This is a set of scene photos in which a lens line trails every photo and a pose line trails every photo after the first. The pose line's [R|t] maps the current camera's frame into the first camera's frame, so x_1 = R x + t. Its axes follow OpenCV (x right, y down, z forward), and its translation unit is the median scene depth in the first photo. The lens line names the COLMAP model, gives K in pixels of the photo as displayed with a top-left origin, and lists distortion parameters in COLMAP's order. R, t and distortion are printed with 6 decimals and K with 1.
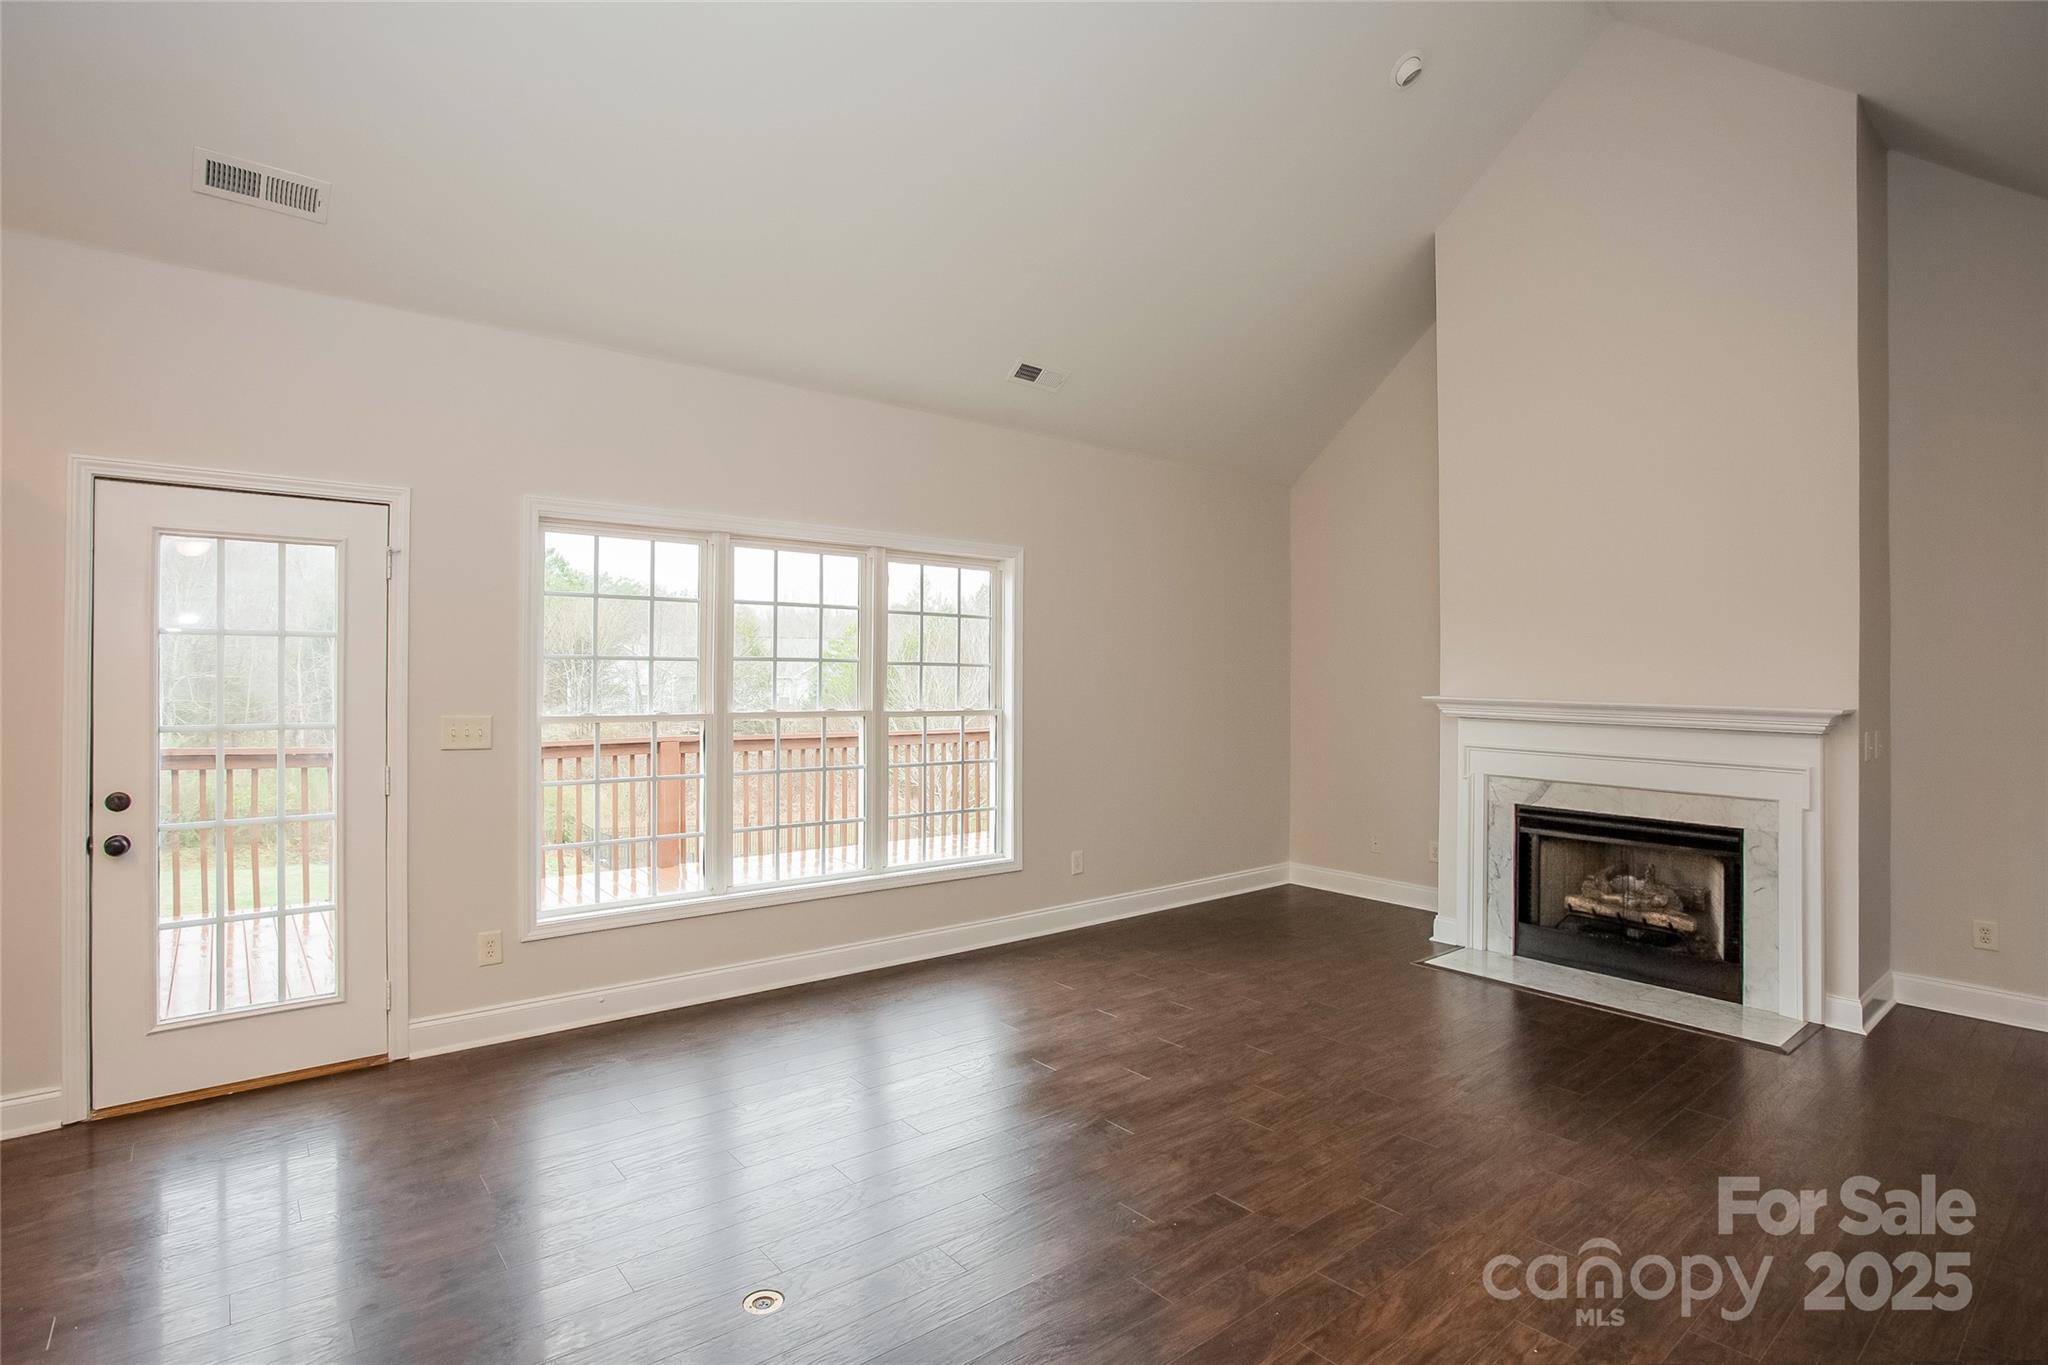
lens RADIAL K [[1009.4, 0, 1024.0], [0, 1009.4, 682.5], [0, 0, 1]] dist [-0.055012, 0.000193]
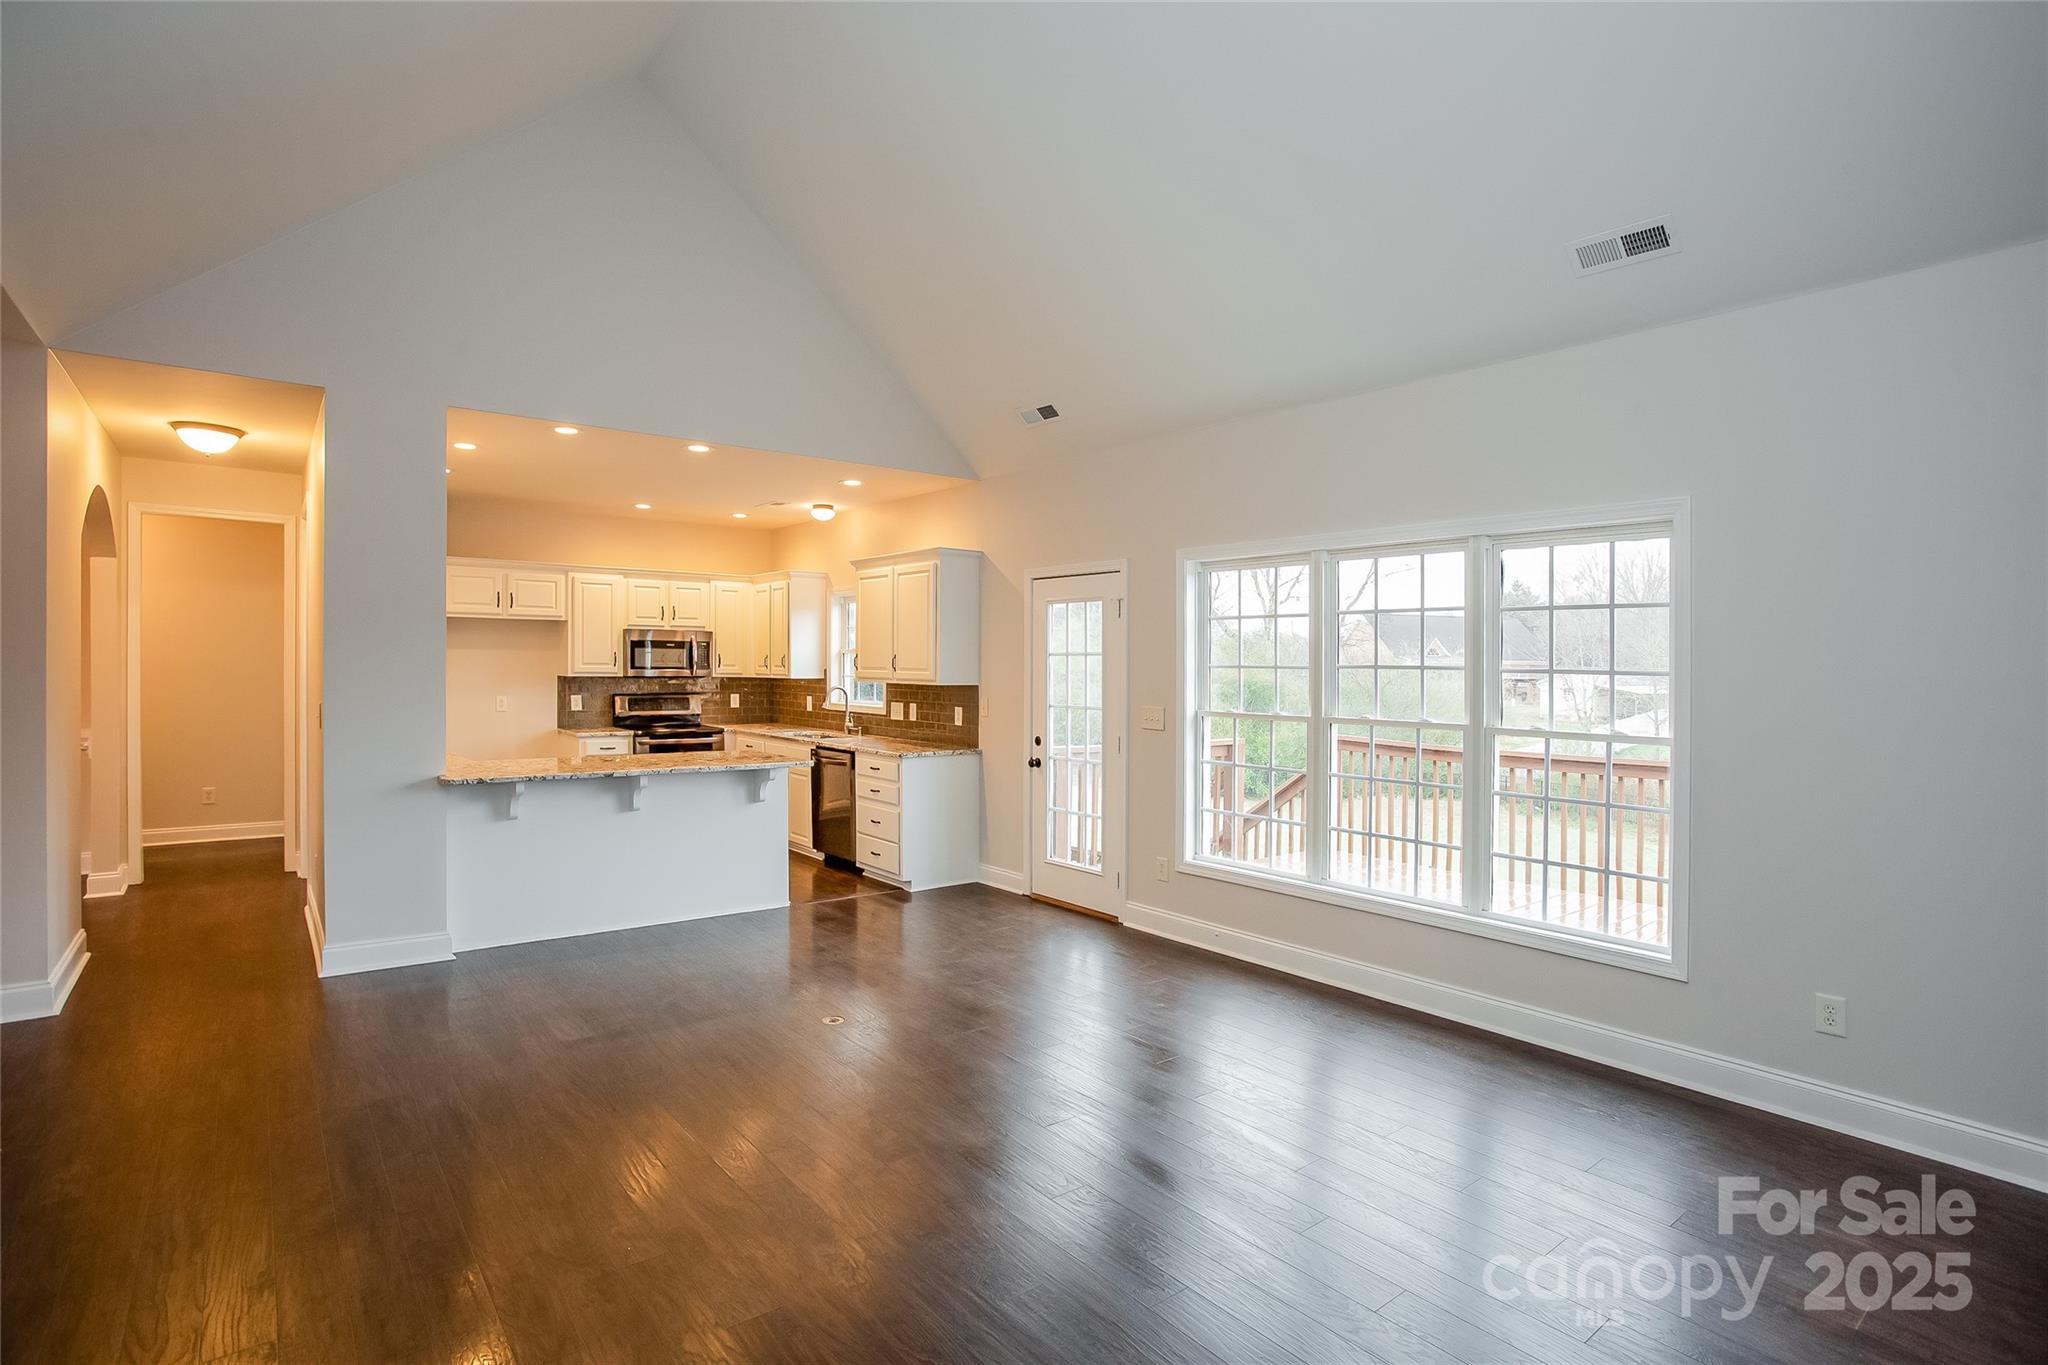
lens RADIAL K [[1088.8, 0, 1024.0], [0, 1088.8, 682.5], [0, 0, 1]] dist [-0.051429, -0.000091]
pose [[-0.047823, -0.001742, -0.998854, 0.811549], [-0.030123, 0.999546, -0.000301, 0.003372], [0.998401, 0.030075, -0.047854, 0.671677]]
